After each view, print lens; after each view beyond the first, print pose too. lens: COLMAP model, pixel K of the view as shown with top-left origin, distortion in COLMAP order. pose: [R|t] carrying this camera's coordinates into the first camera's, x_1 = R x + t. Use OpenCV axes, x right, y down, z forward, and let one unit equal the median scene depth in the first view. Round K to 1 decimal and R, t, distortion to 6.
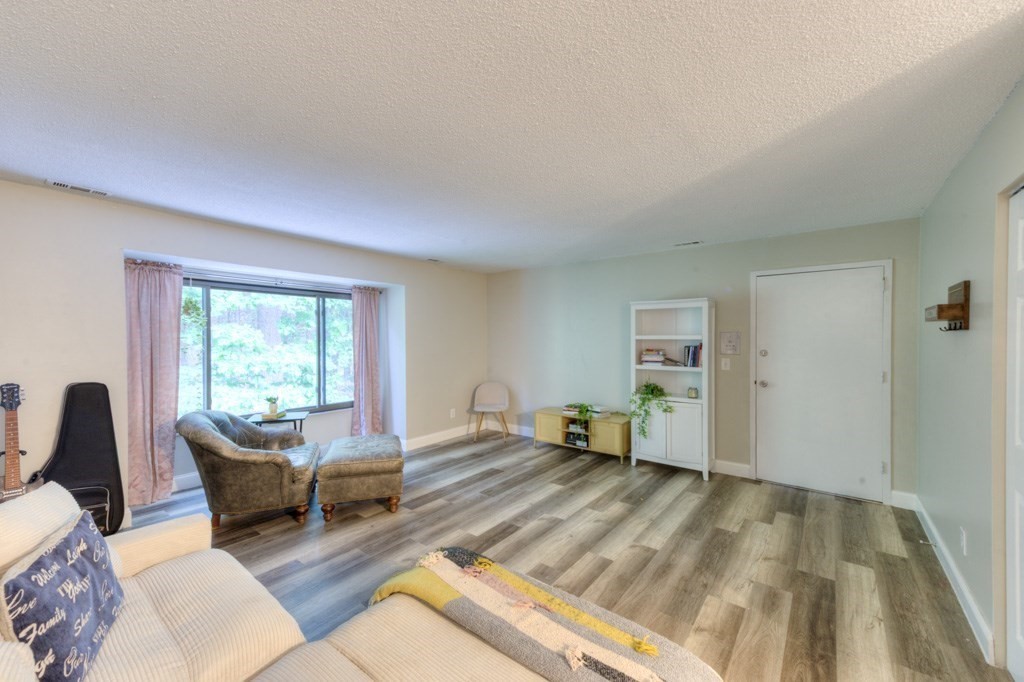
lens RADIAL K [[411.6, 0, 525.0], [0, 411.6, 339.8], [0, 0, 1]] dist [0.018193, -0.001349]
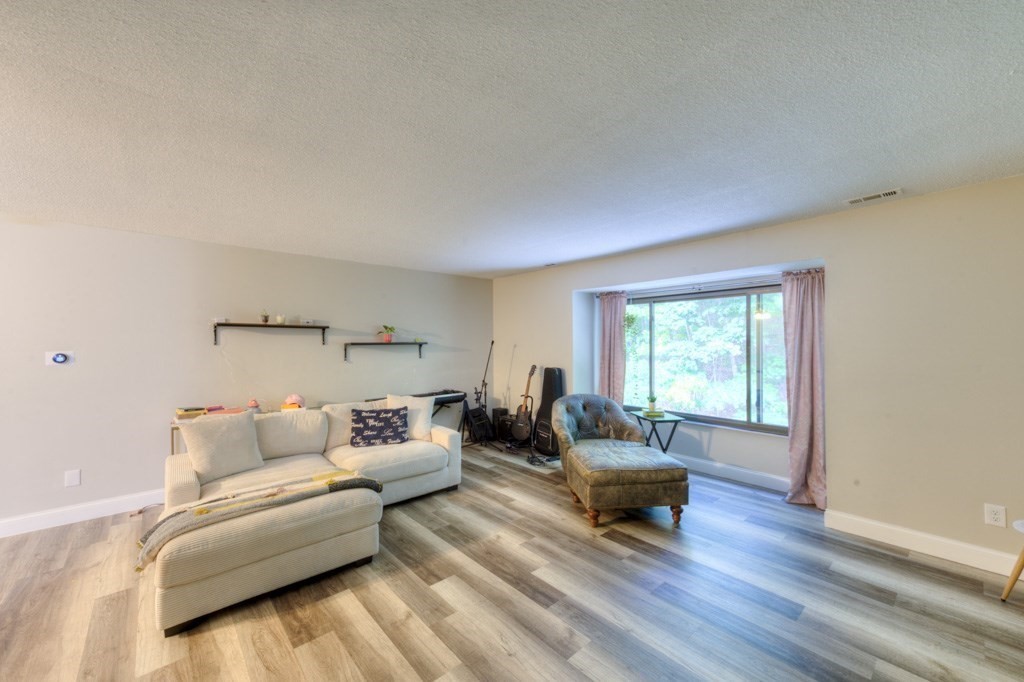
lens RADIAL K [[411.6, 0, 501.2], [0, 411.6, 344.8], [0, 0, 1]] dist [0.018193, -0.001349]
pose [[-0.231665, 0.008123, -0.972762, 0.564963], [-0.002091, 0.999959, 0.008848, -0.010039], [0.972793, 0.004084, -0.231639, 0.865605]]
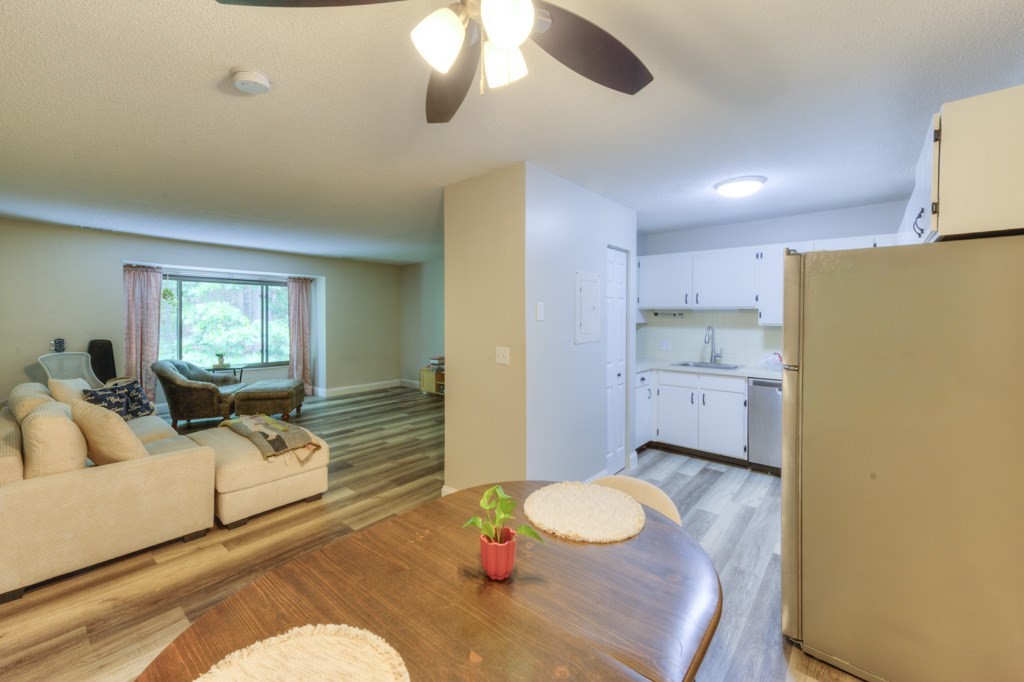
lens RADIAL K [[411.6, 0, 516.4], [0, 411.6, 316.8], [0, 0, 1]] dist [0.018193, -0.001349]
pose [[0.998323, -0.000625, -0.057879, 0.571021], [0.000003, 0.999942, -0.010754, 0.023335], [0.057883, 0.010736, 0.998266, -0.459615]]
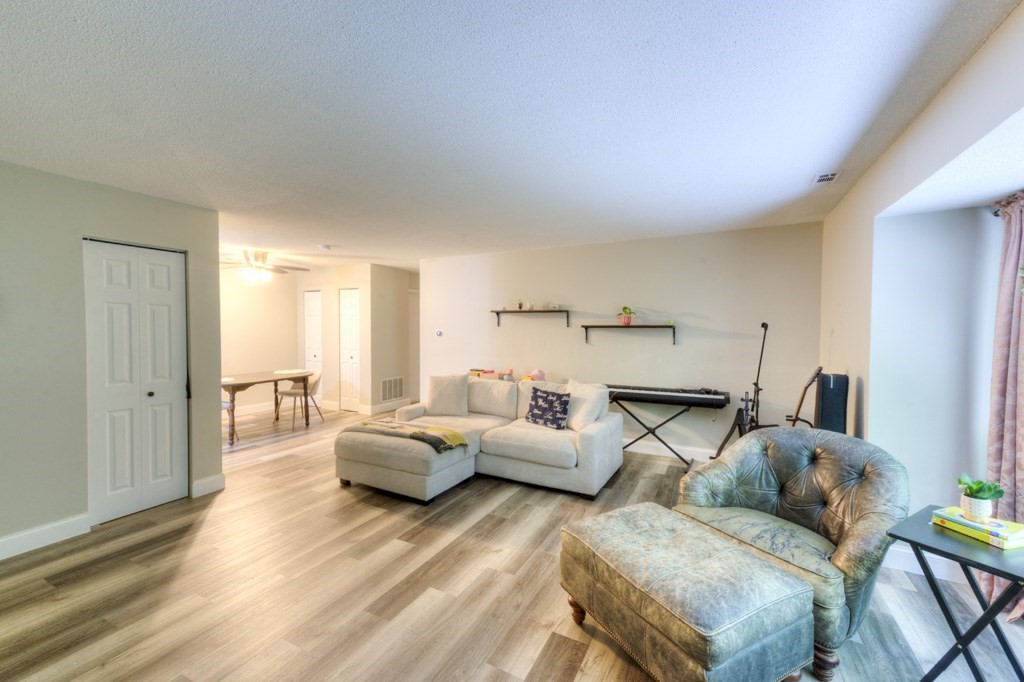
lens RADIAL K [[411.6, 0, 505.8], [0, 411.6, 338.3], [0, 0, 1]] dist [0.018193, -0.001349]
pose [[-0.991339, 0.000960, -0.131323, -0.116896], [-0.003473, 0.999432, 0.033520, -0.006166], [0.131281, 0.033685, -0.990773, 1.335727]]
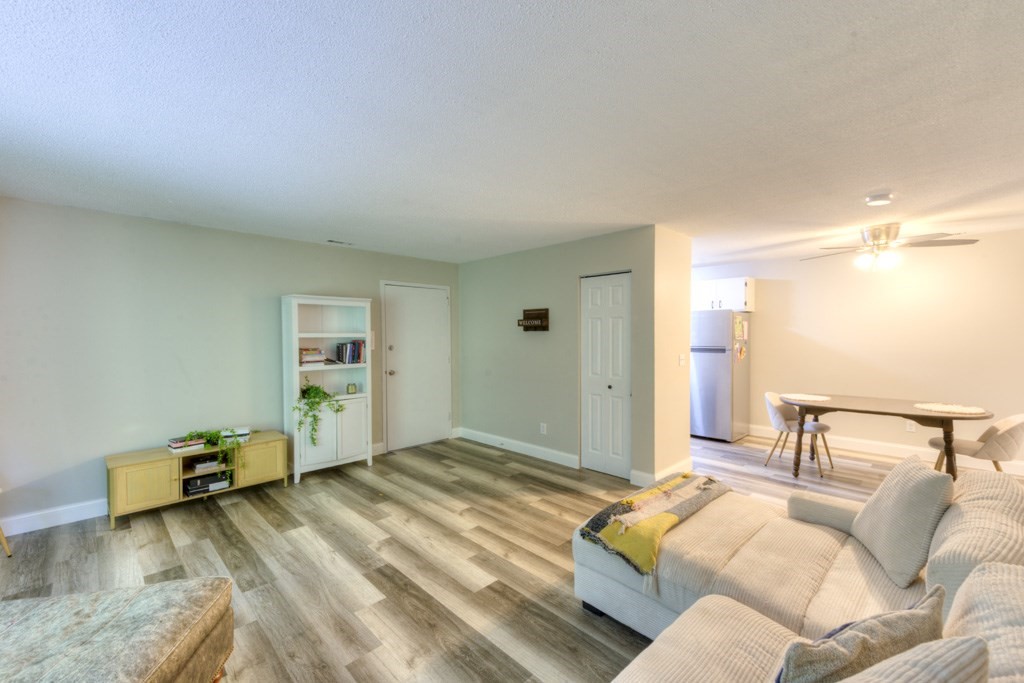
lens RADIAL K [[411.6, 0, 511.8], [0, 411.6, 345.2], [0, 0, 1]] dist [0.018193, -0.001349]
pose [[0.149313, -0.025392, 0.988464, -0.623174], [0.011968, 0.999643, 0.023871, -0.001008], [-0.988717, 0.008266, 0.149564, 0.498113]]
